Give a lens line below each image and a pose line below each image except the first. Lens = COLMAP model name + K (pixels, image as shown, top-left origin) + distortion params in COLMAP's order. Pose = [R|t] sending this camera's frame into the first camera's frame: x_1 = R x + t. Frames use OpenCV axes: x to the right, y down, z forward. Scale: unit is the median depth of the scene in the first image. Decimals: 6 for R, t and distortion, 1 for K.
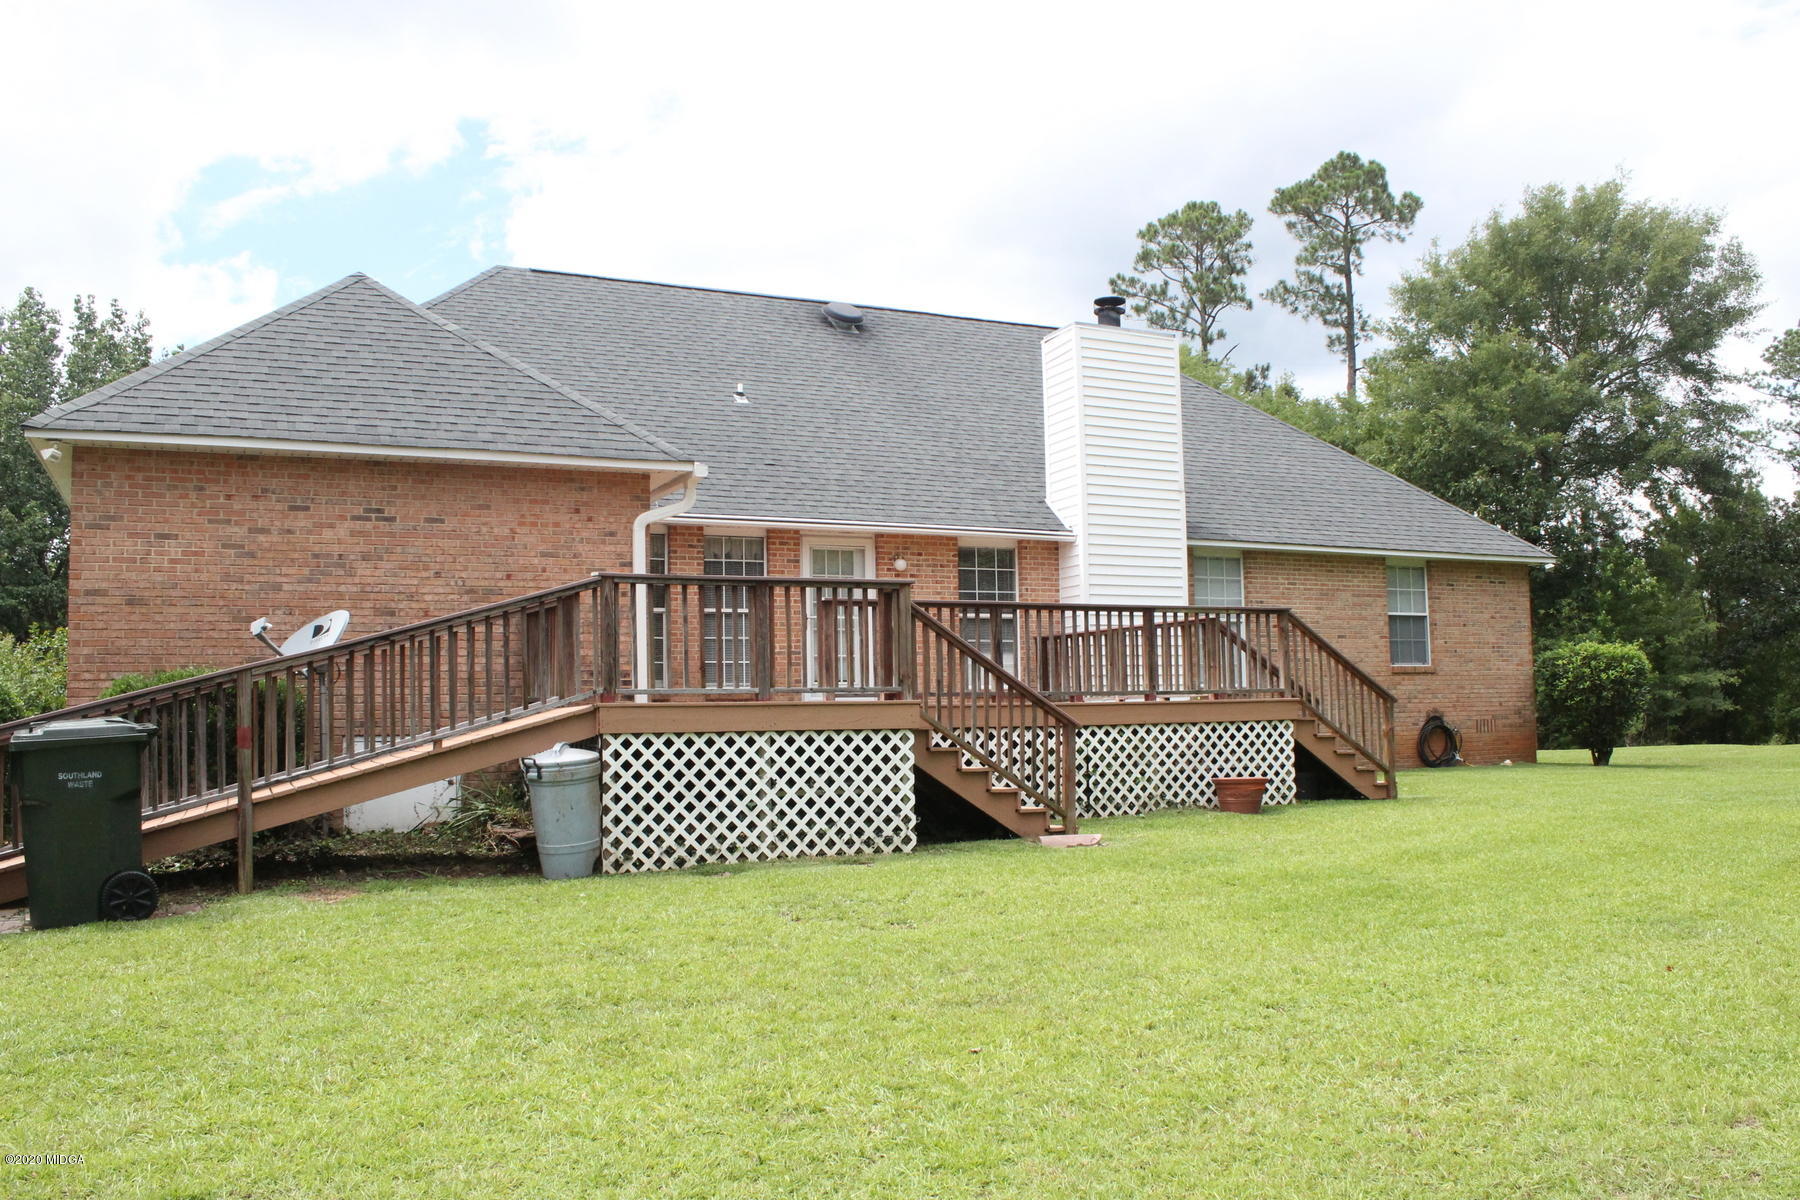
lens RADIAL K [[1492.3, 0, 894.3], [0, 1492.3, 634.3], [0, 0, 1]] dist [-0.161852, 0.125274]
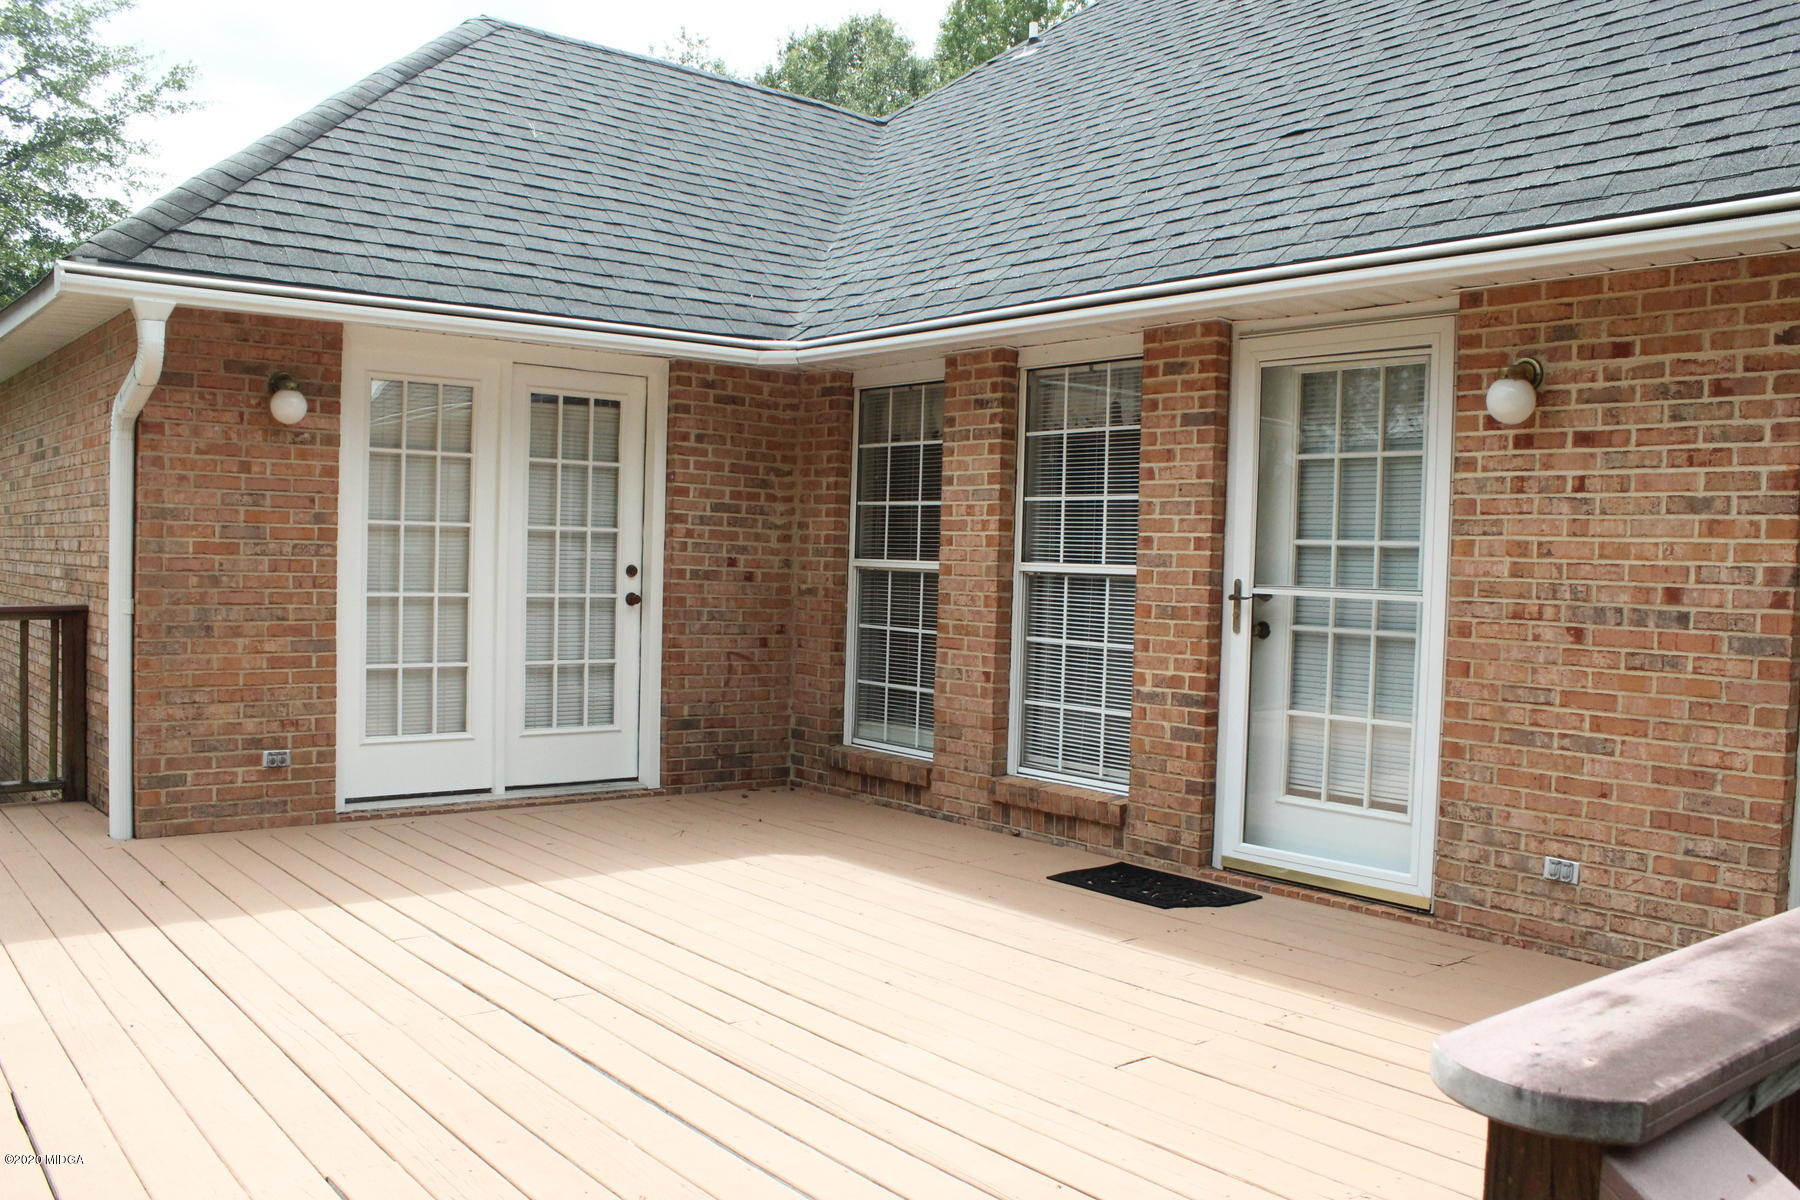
lens RADIAL K [[1492.3, 0, 894.3], [0, 1492.3, 634.3], [0, 0, 1]] dist [-0.161852, 0.125274]
pose [[0.239612, 0.072588, -0.968151, 0.082256], [0.025875, 0.996369, 0.081108, -0.010693], [0.970524, -0.044486, 0.236864, 0.303597]]
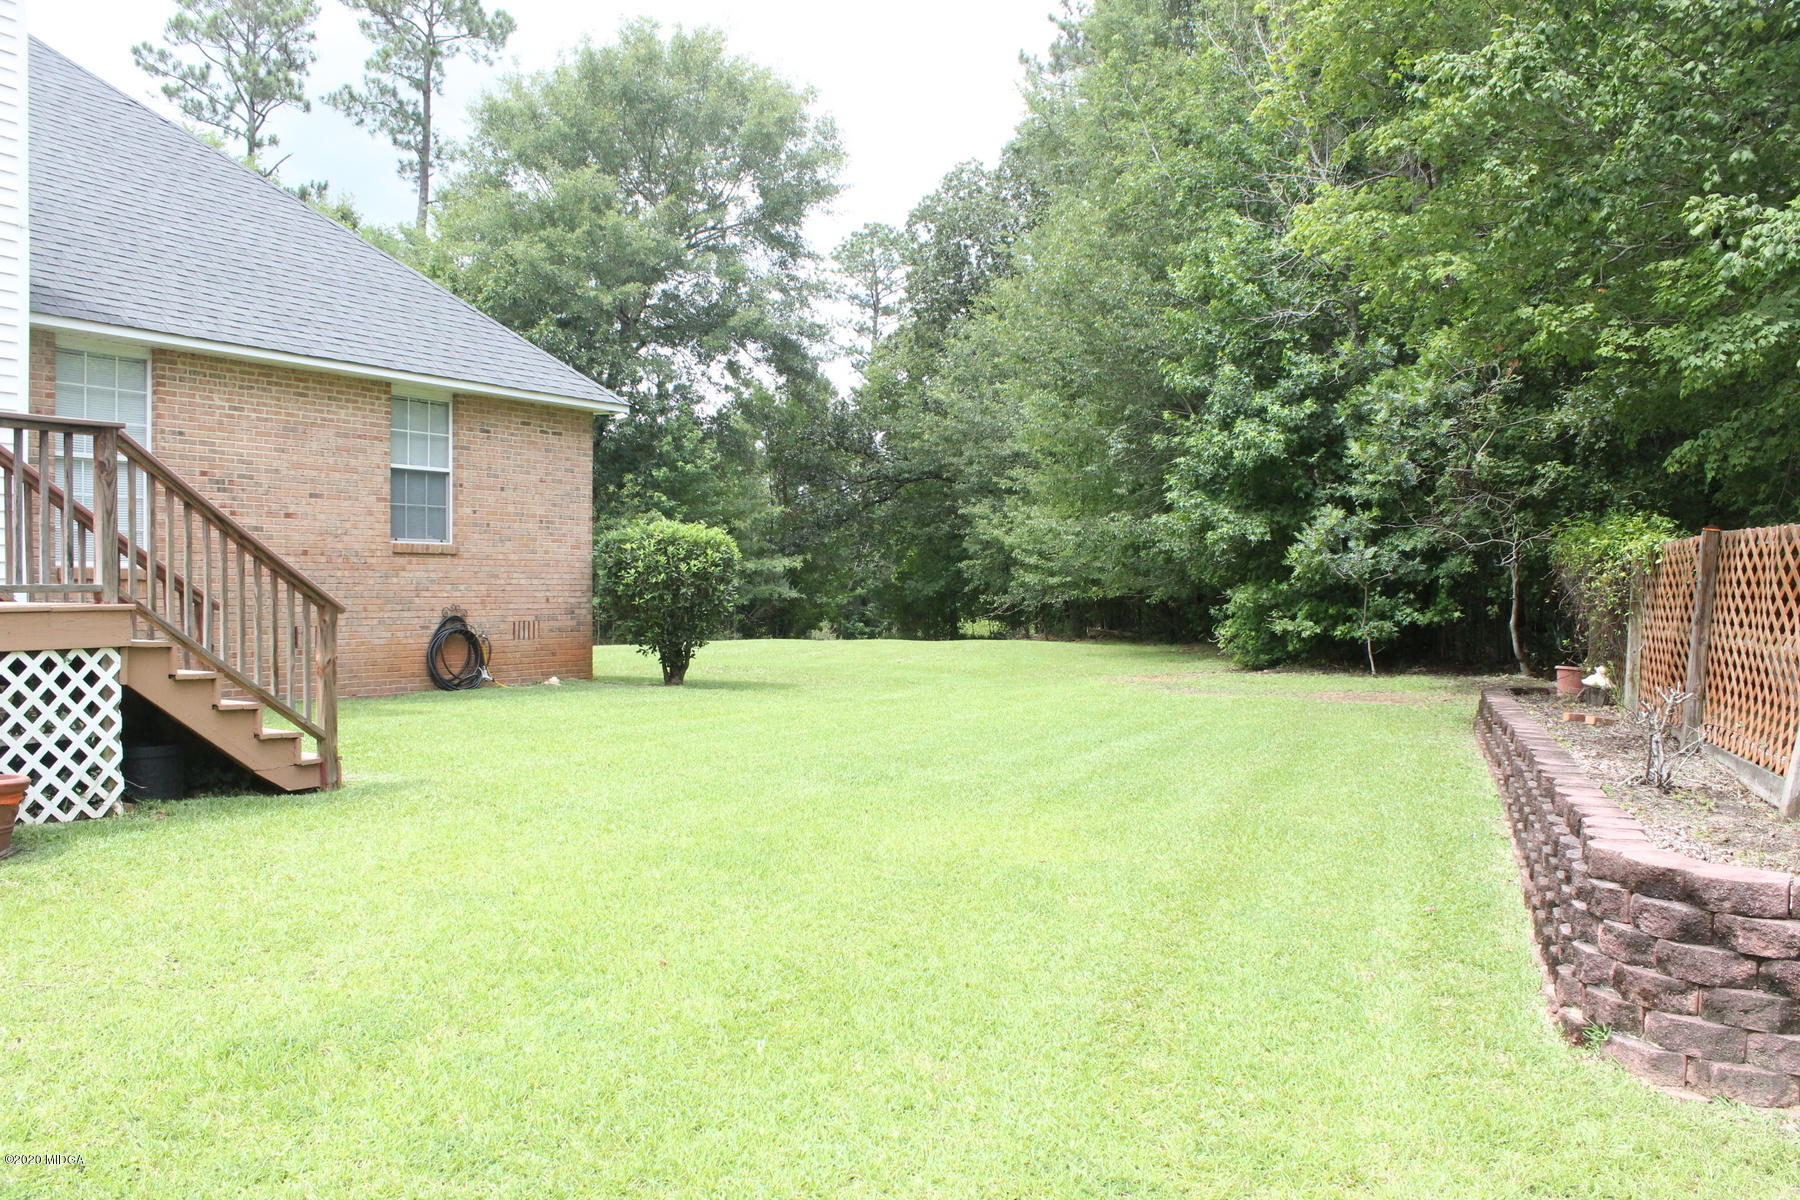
lens RADIAL K [[1492.3, 0, 894.3], [0, 1492.3, 634.3], [0, 0, 1]] dist [-0.161852, 0.125274]
pose [[0.819537, 0.005758, 0.572997, 0.060950], [-0.056755, 0.995848, 0.071167, 0.001101], [-0.570208, -0.090845, 0.816462, 0.133353]]
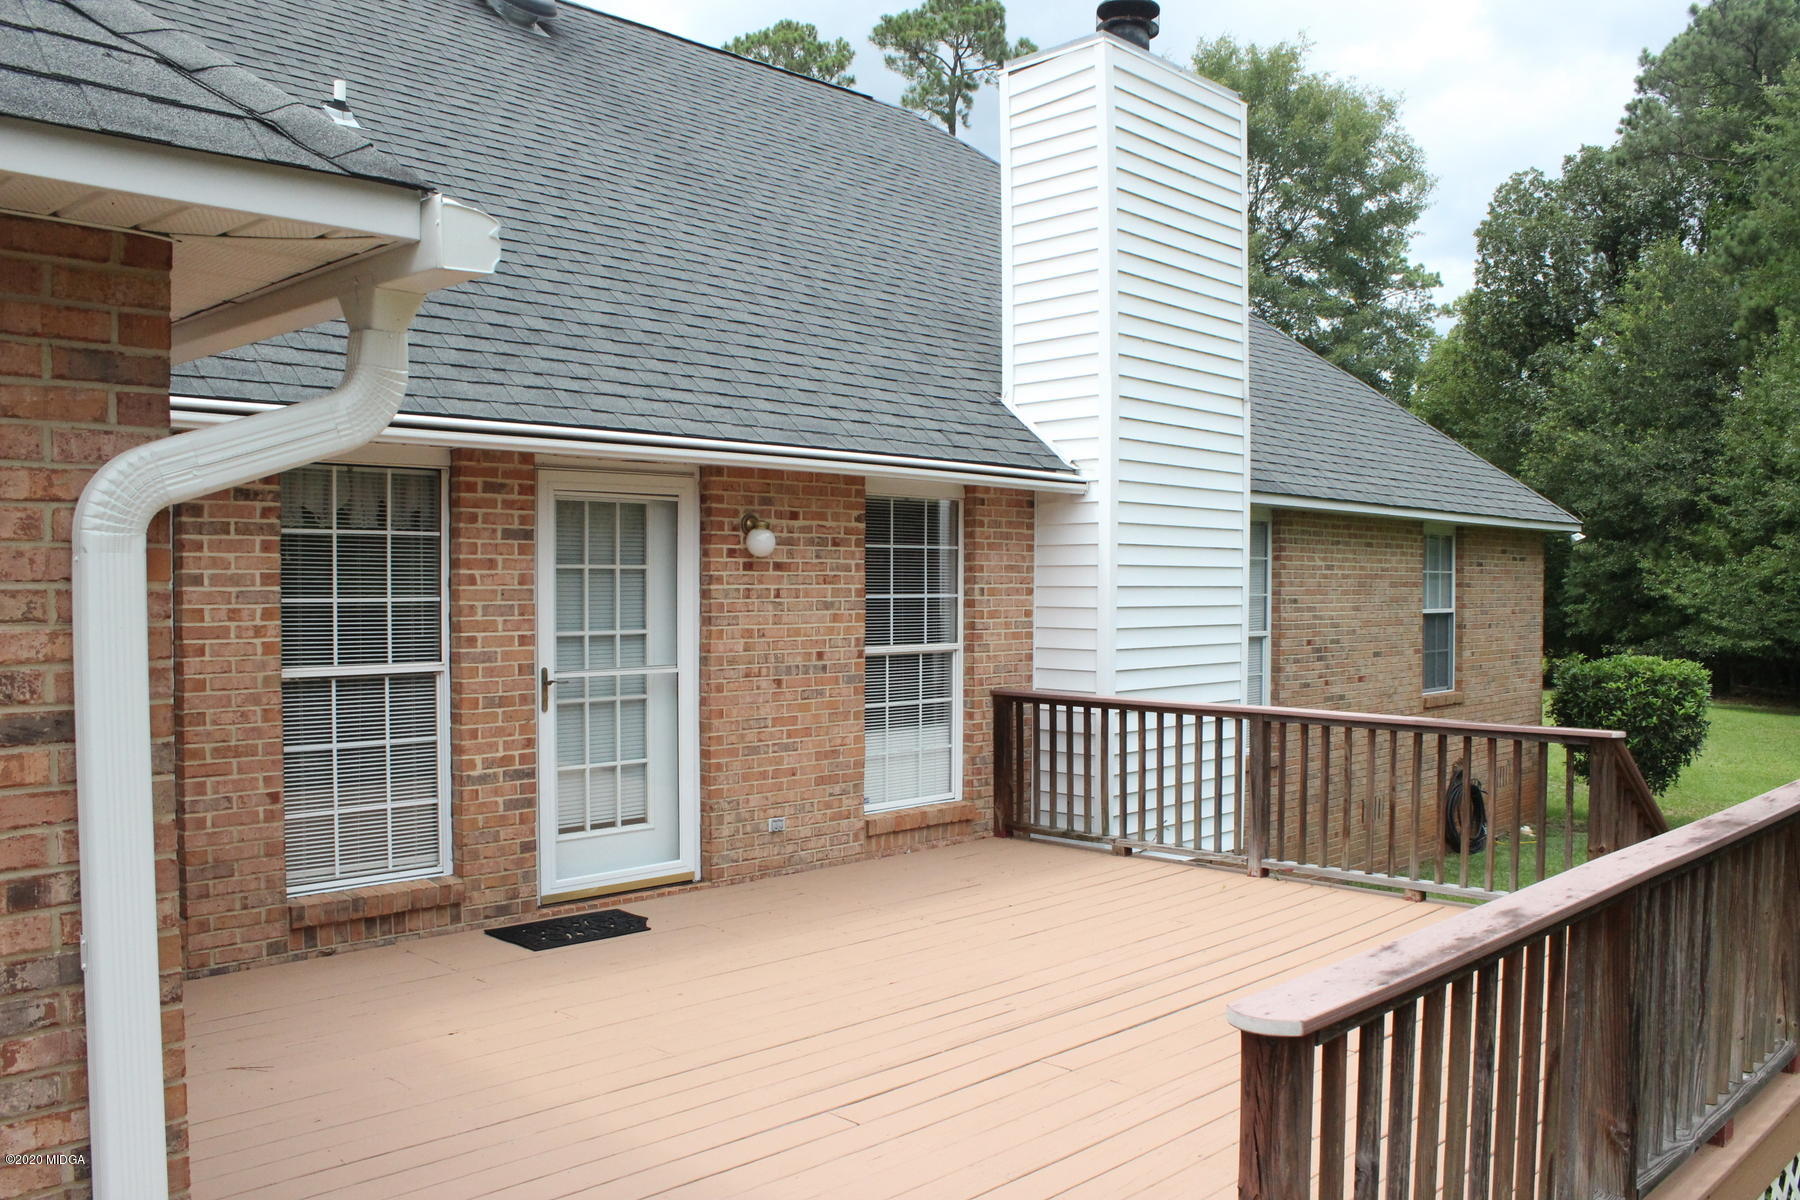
lens RADIAL K [[1492.3, 0, 894.3], [0, 1492.3, 634.3], [0, 0, 1]] dist [-0.161852, 0.125274]
pose [[0.936453, 0.007639, 0.350709, -0.038882], [-0.040083, 0.995545, 0.085345, -0.021150], [-0.348494, -0.093979, 0.932588, 0.216894]]
